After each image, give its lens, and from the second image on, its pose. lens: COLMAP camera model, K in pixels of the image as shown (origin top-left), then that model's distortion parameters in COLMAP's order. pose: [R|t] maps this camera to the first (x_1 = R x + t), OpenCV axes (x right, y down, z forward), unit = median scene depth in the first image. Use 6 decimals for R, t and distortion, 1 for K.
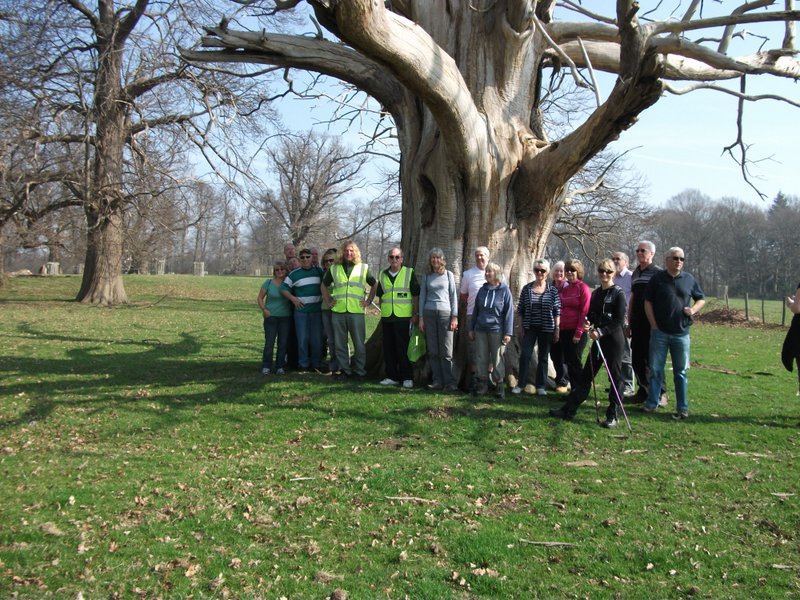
lens RADIAL K [[780.4, 0, 414.2], [0, 780.4, 295.7], [0, 0, 1]] dist [-0.131008, 0.076834]
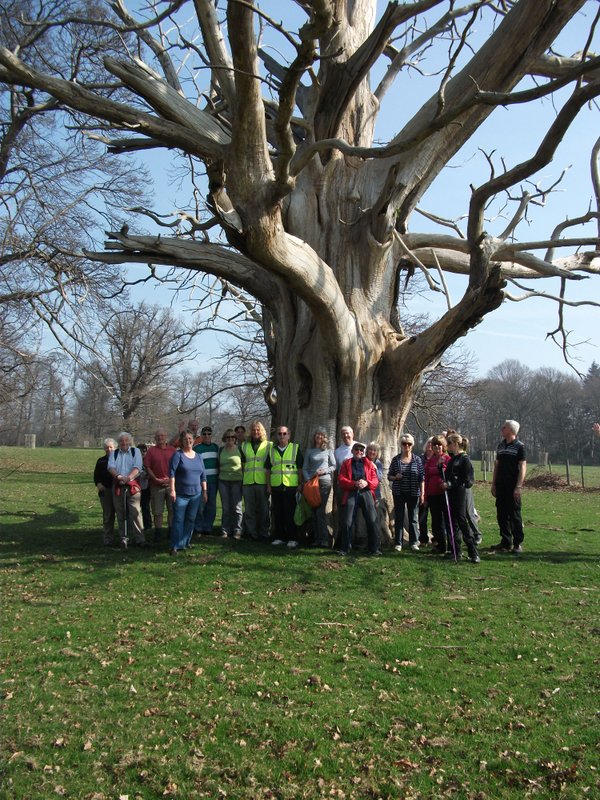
lens RADIAL K [[780.4, 0, 331.1], [0, 780.4, 429.0], [0, 0, 1]] dist [-0.131008, 0.076834]
pose [[0.993088, -0.006972, 0.117161, -0.081956], [0.012428, 0.998869, -0.045903, -0.003345], [-0.116709, 0.047042, 0.992051, -0.160244]]
